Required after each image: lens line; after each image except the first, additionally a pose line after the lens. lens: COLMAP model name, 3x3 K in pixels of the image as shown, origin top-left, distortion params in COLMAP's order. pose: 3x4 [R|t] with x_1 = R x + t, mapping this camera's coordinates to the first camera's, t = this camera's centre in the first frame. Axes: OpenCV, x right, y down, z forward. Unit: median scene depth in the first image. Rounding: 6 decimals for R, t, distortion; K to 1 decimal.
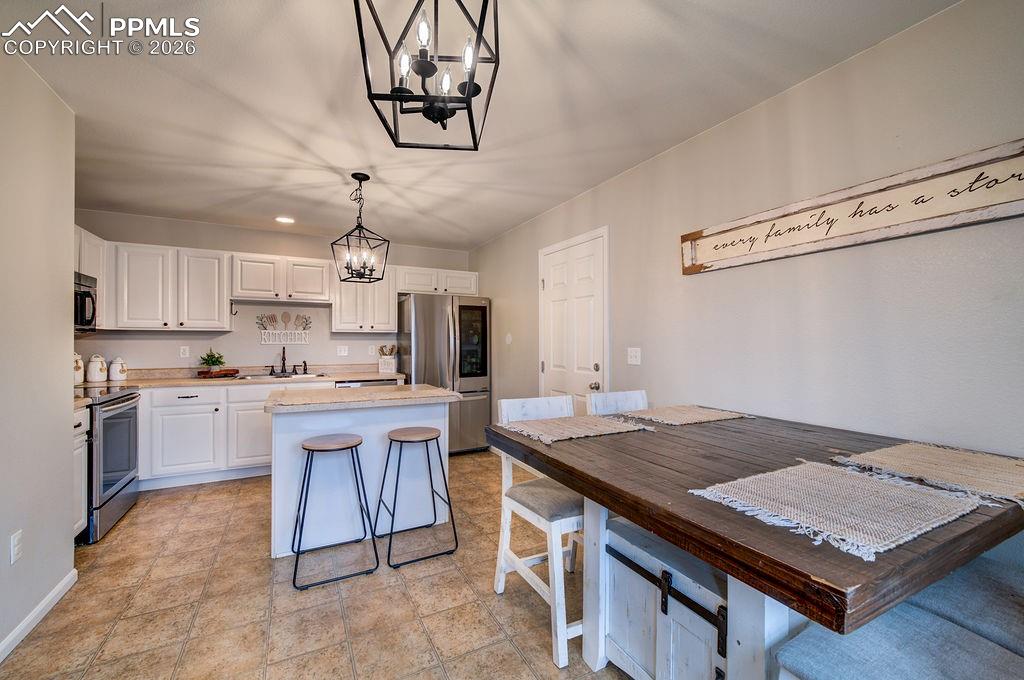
lens RADIAL K [[413.3, 0, 506.8], [0, 413.3, 342.4], [0, 0, 1]] dist [-0.009145, 0.003066]
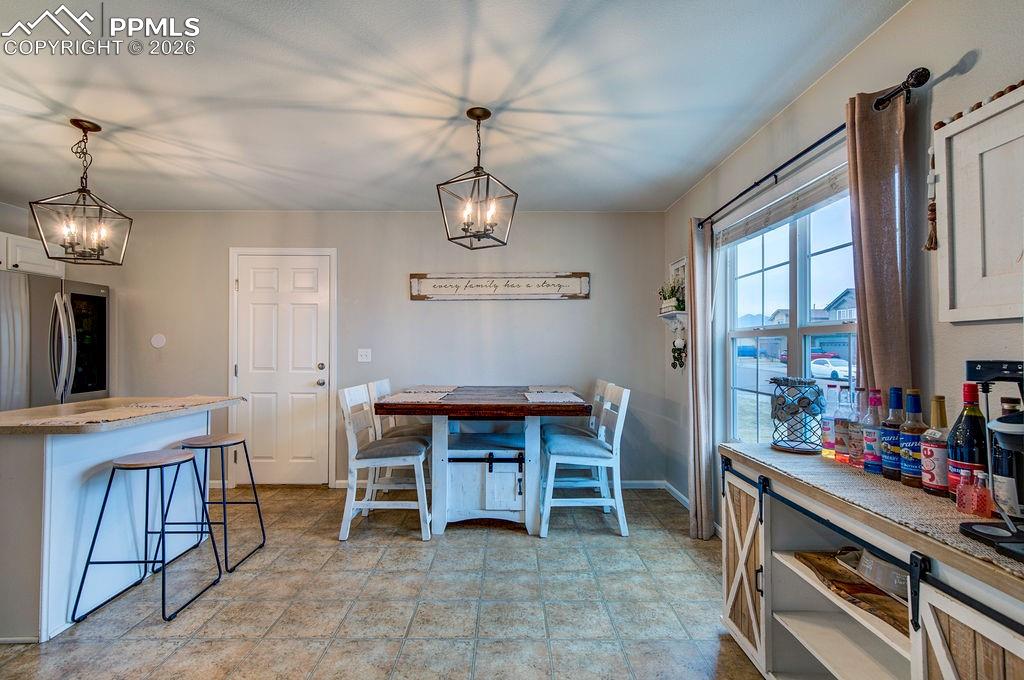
lens RADIAL K [[472.6, 0, 511.8], [0, 472.6, 343.2], [0, 0, 1]] dist [0.002183, 0.000436]
pose [[0.459538, 0.006579, 0.888134, -0.764728], [0.000011, 0.999973, -0.007413, 0.005624], [-0.888158, 0.003416, 0.459525, -0.094537]]
